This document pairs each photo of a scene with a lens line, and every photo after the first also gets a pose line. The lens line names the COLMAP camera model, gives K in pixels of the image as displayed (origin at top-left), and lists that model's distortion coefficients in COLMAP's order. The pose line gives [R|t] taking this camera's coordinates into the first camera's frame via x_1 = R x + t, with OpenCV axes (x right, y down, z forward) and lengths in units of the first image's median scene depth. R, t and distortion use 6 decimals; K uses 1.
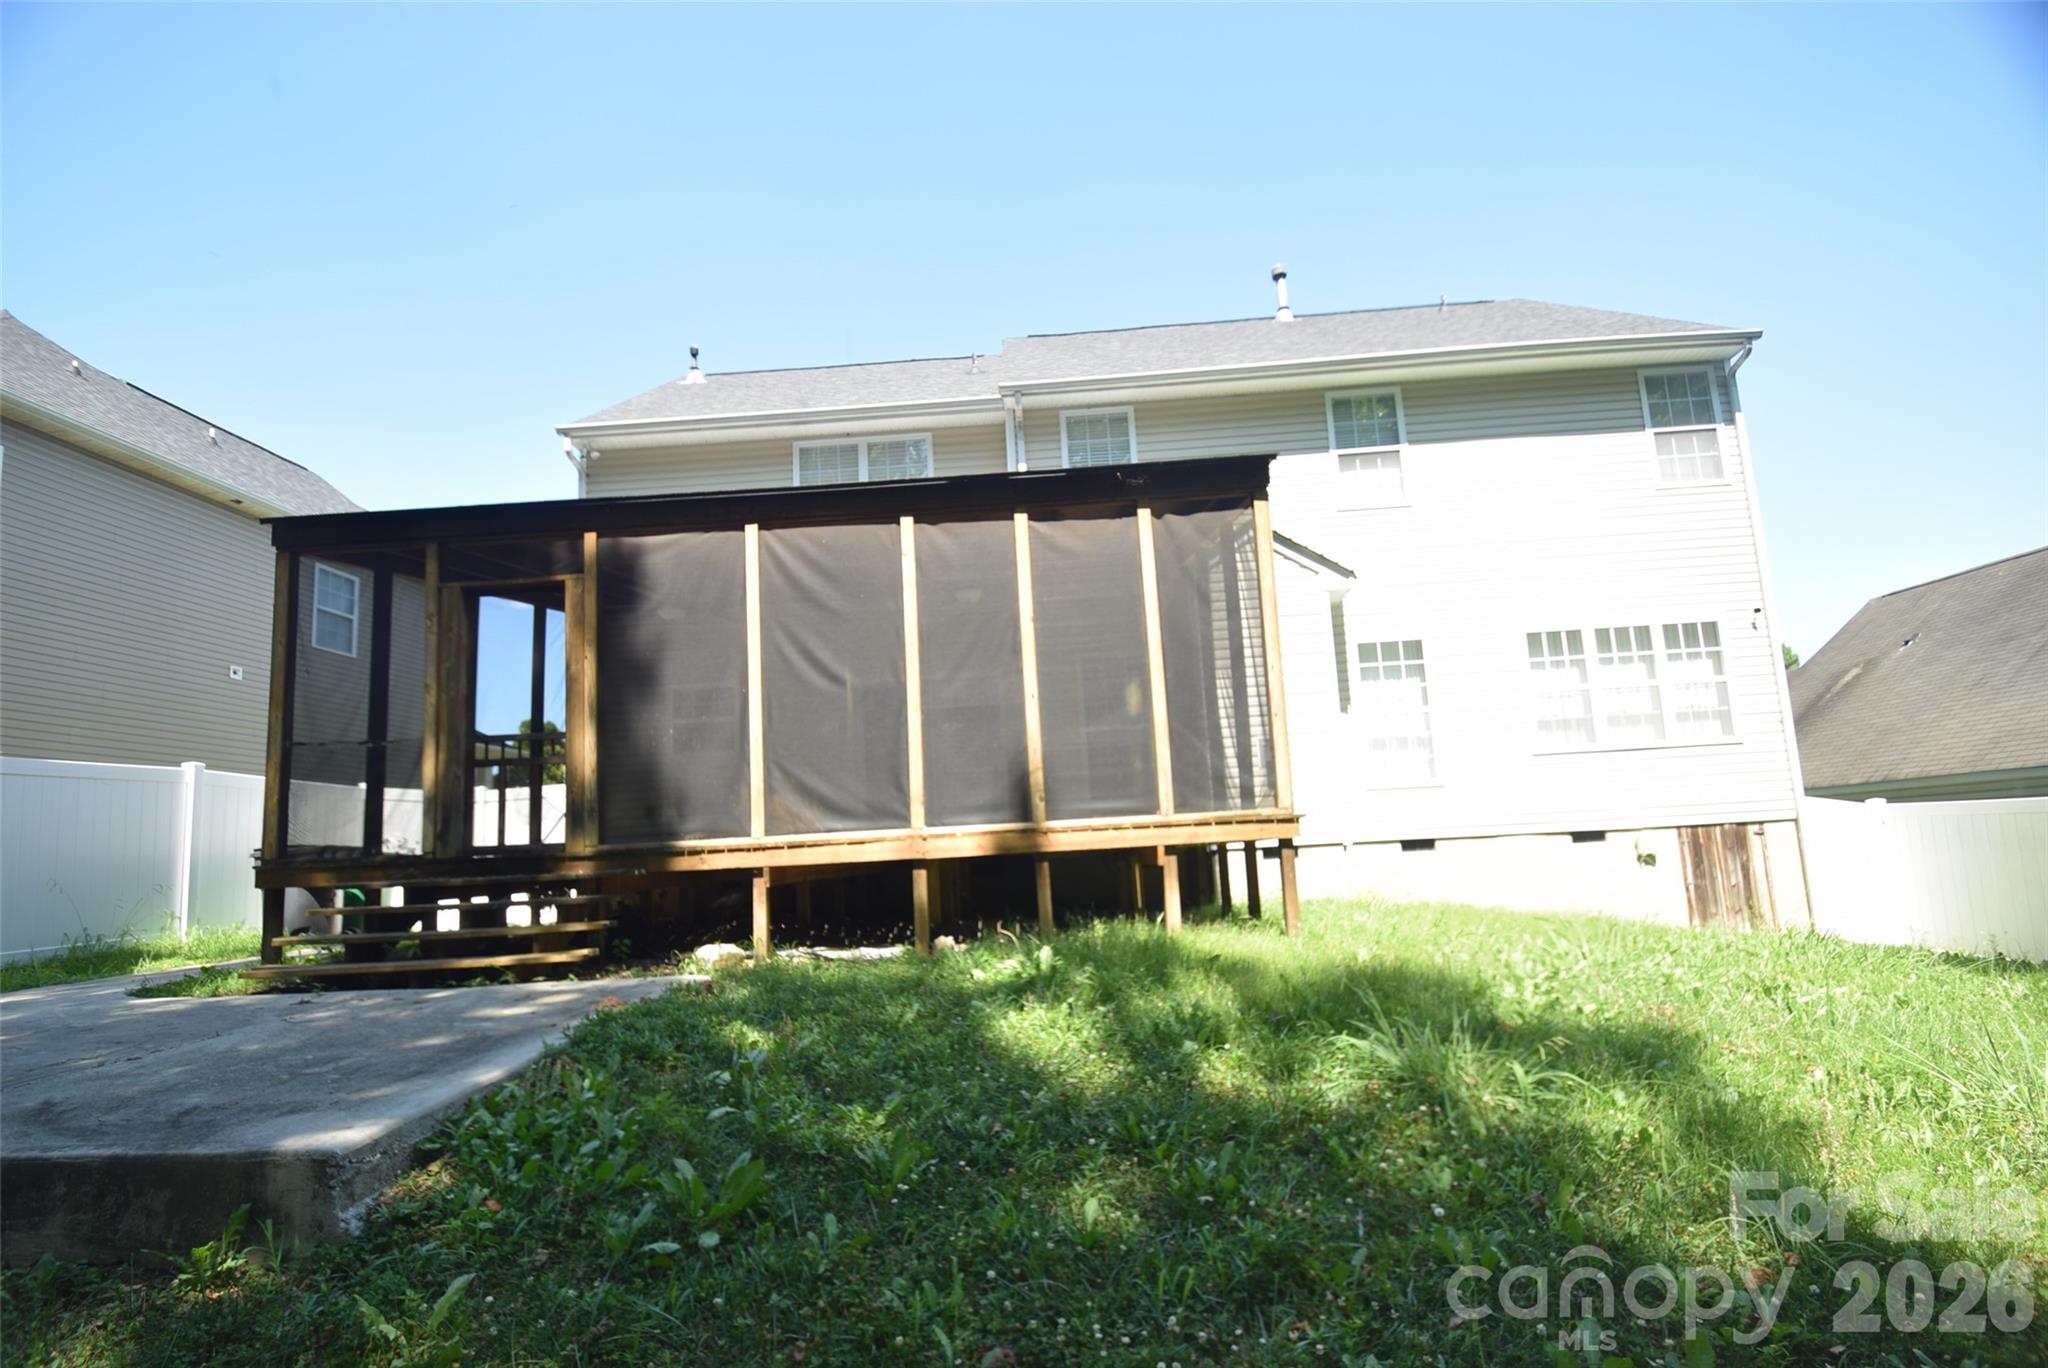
lens RADIAL K [[886.6, 0, 1023.2], [0, 886.6, 734.1], [0, 0, 1]] dist [0.024184, -0.020102]
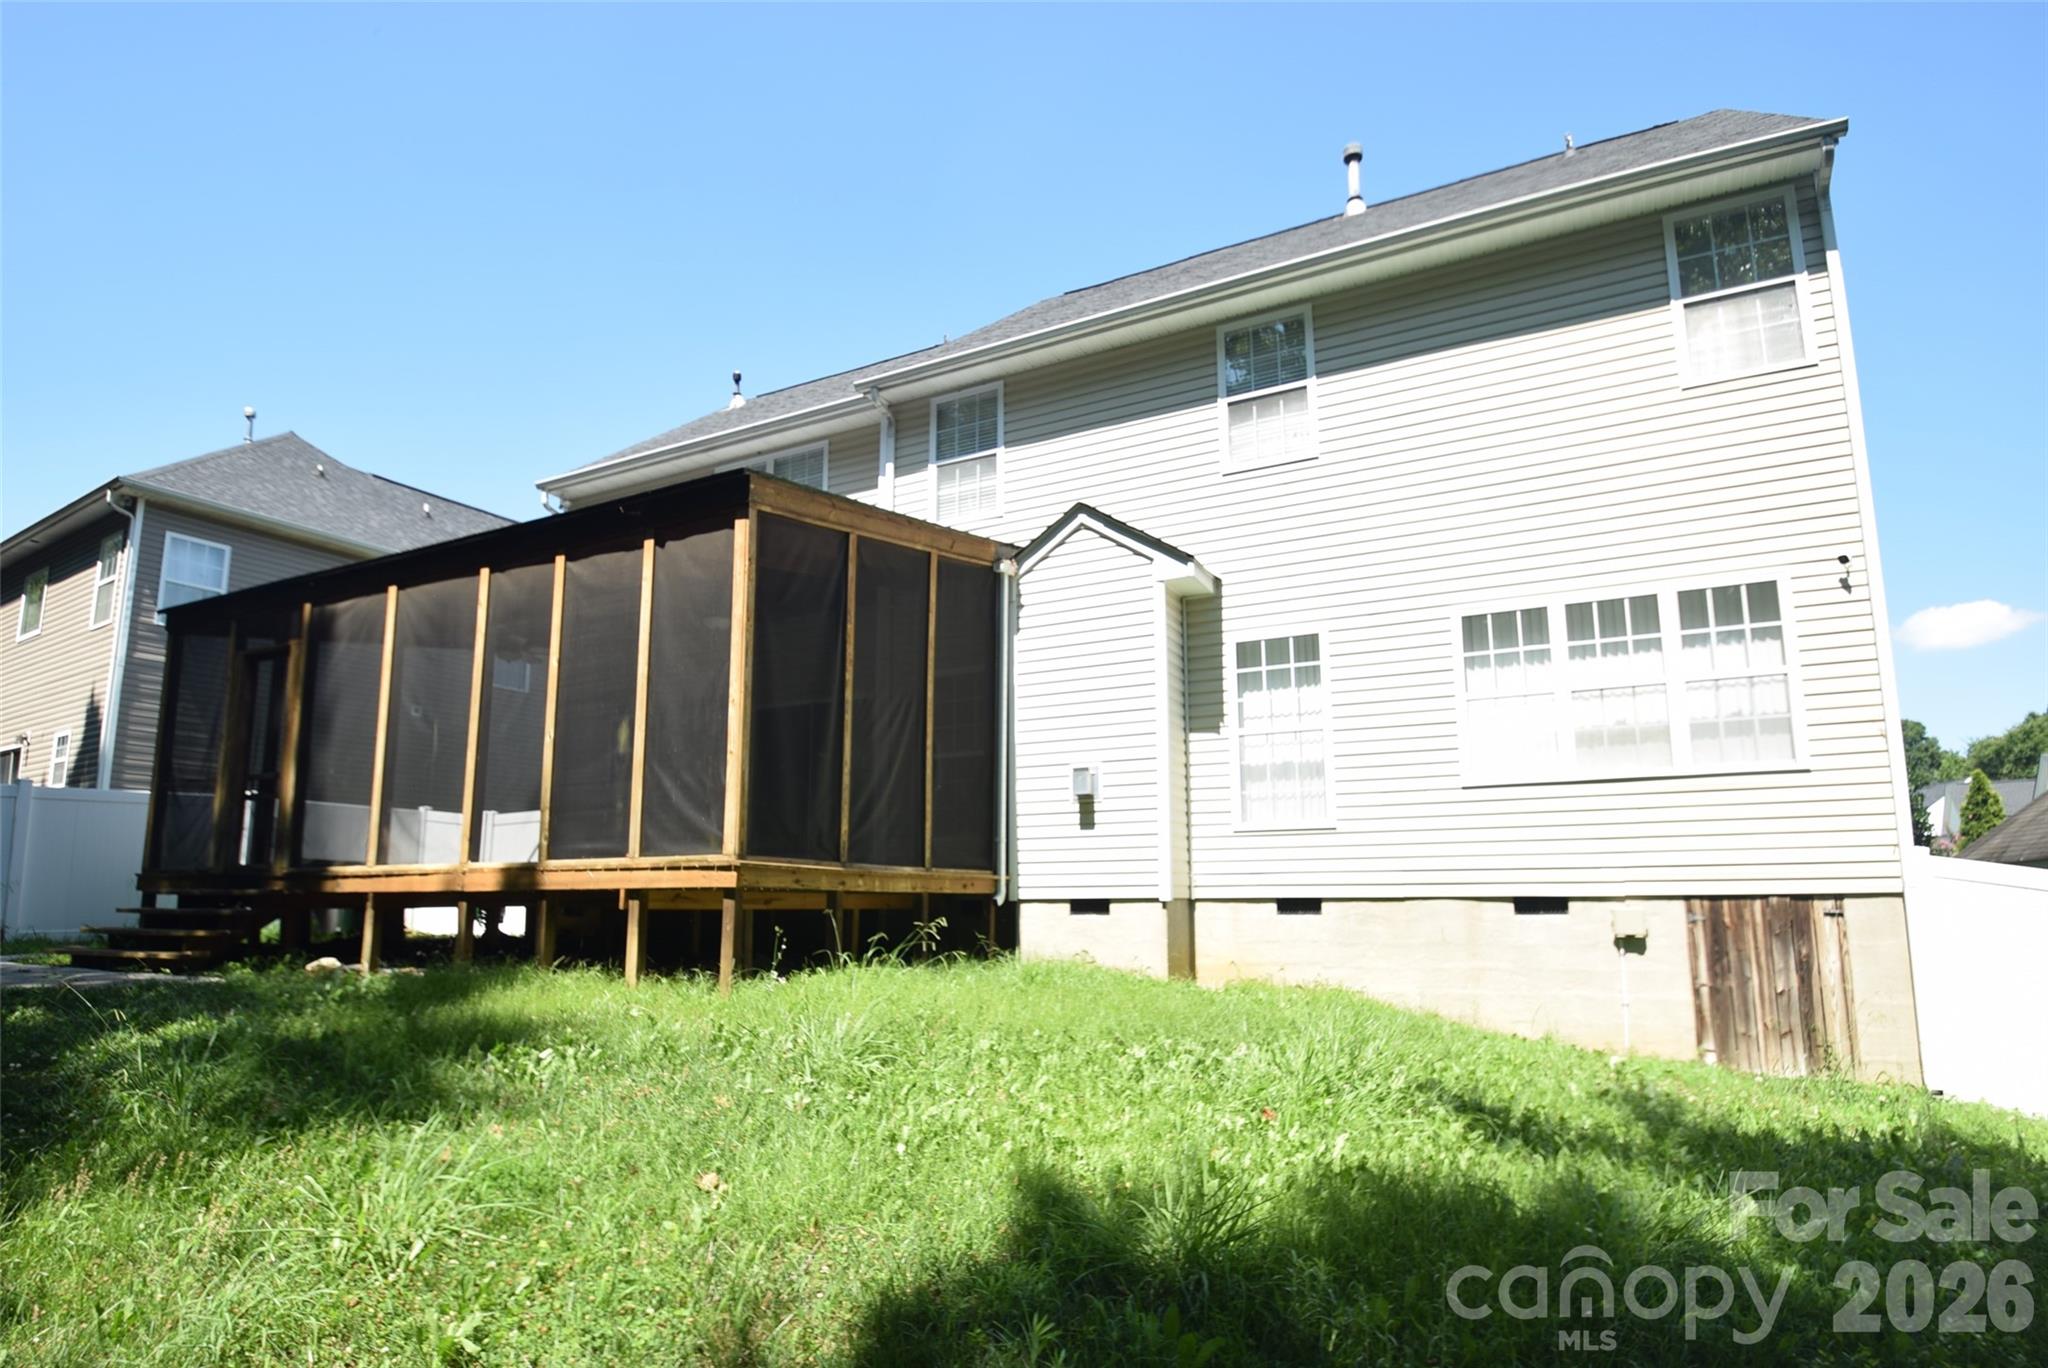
lens RADIAL K [[1072.6, 0, 1035.0], [0, 1072.6, 725.9], [0, 0, 1]] dist [-0.011327, -0.000607]
pose [[0.906438, -0.019768, -0.421876, 0.632648], [0.013183, 0.999742, -0.018521, -0.014797], [0.422133, 0.011227, 0.906465, 0.078574]]
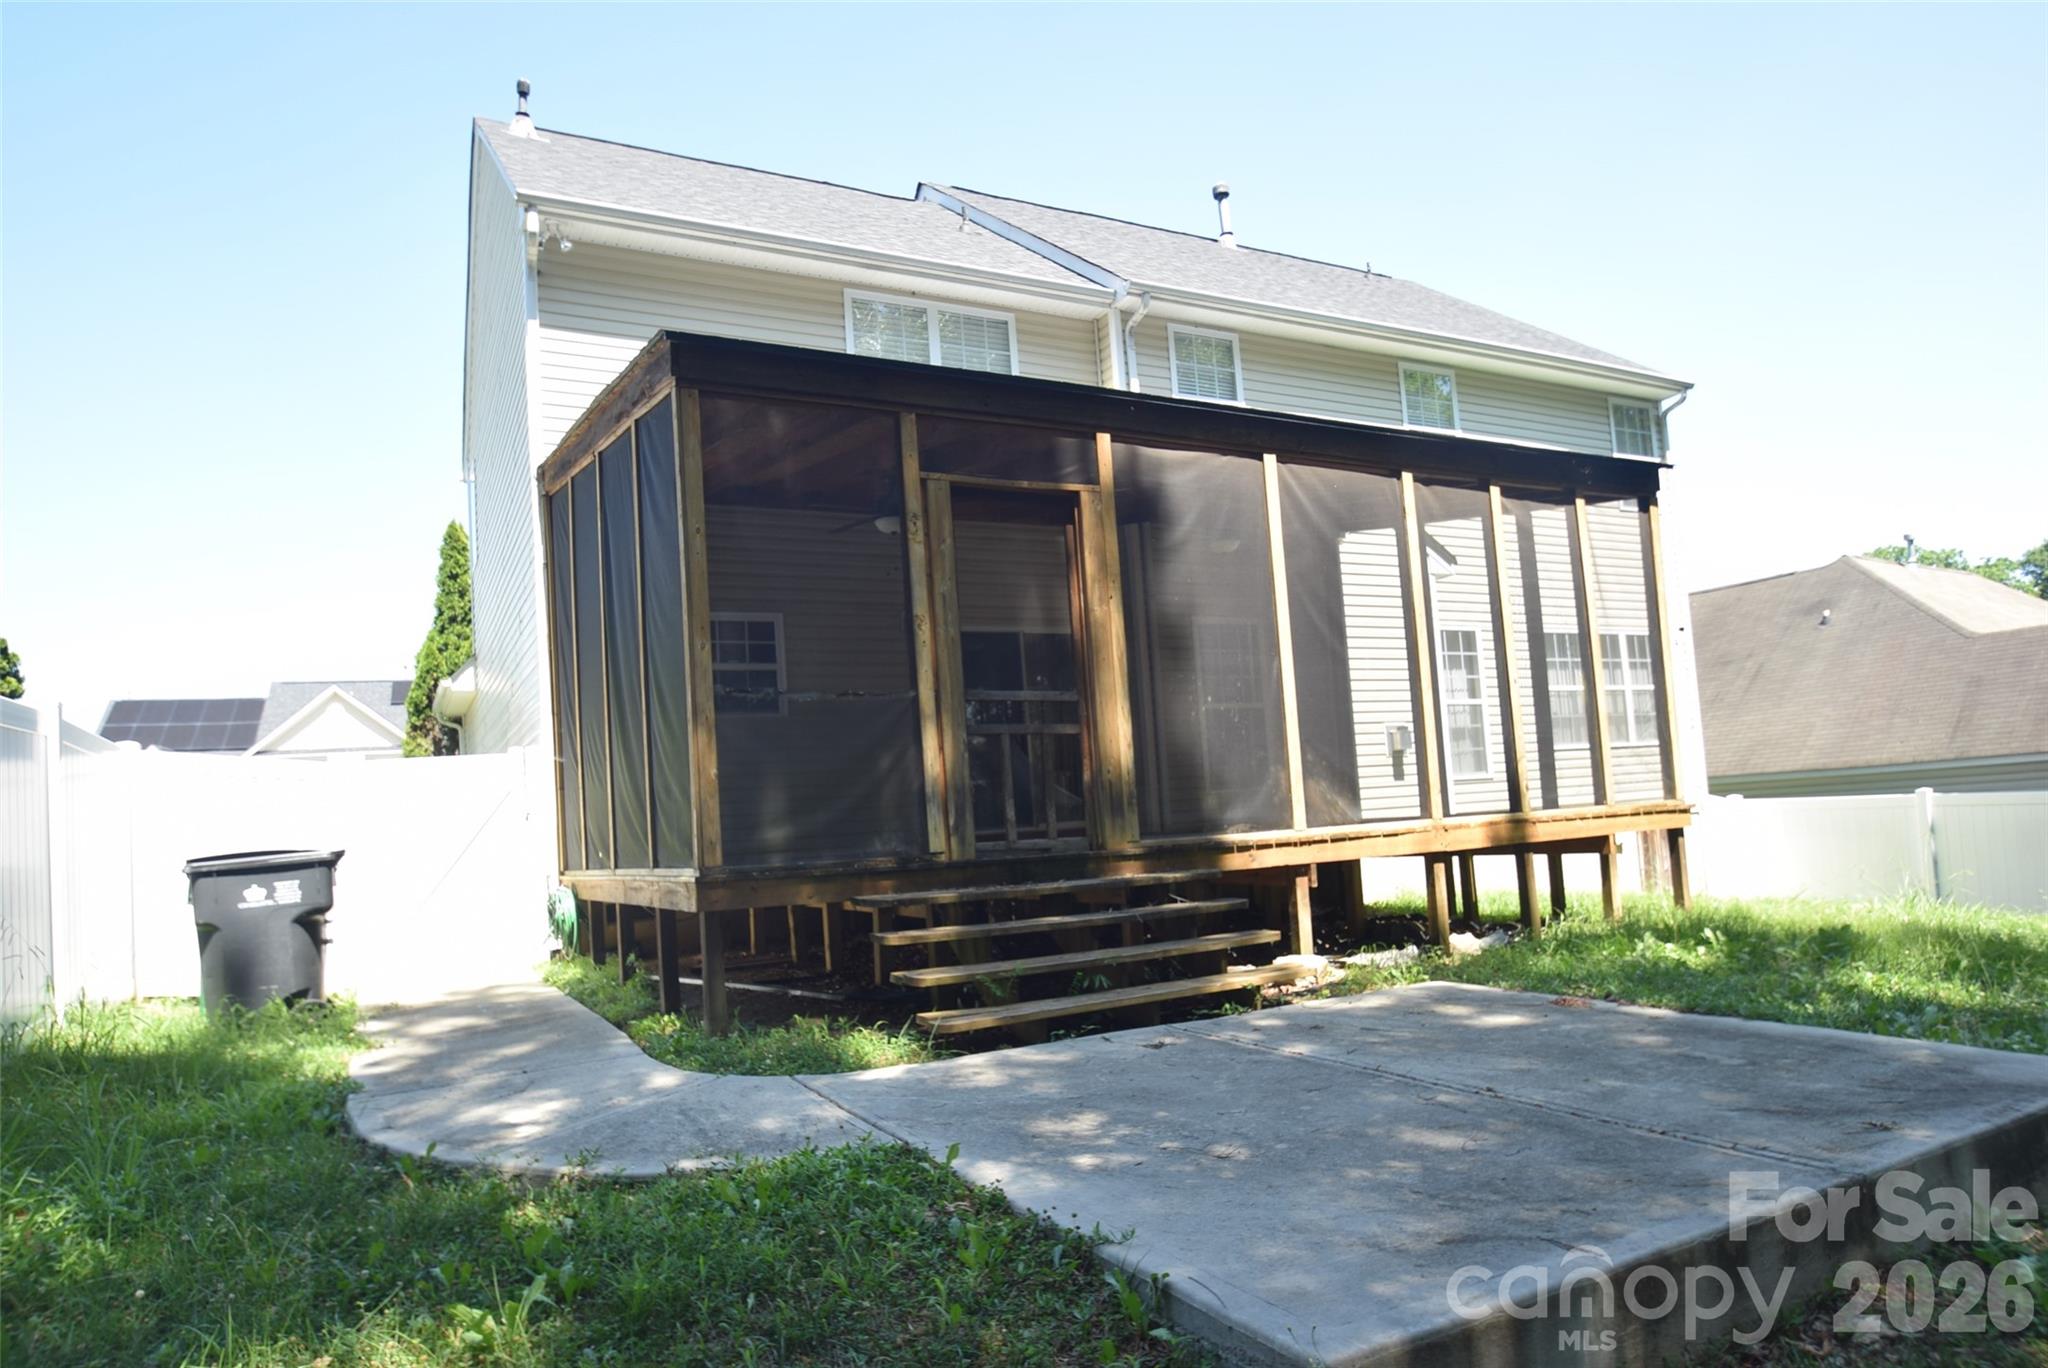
lens RADIAL K [[1197.2, 0, 1020.2], [0, 1197.2, 731.2], [0, 0, 1]] dist [-0.023035, -0.000063]
pose [[0.871899, 0.035362, 0.488408, -0.665342], [-0.047937, 0.998762, 0.013264, 0.012344], [-0.487334, -0.034978, 0.872515, 0.084058]]
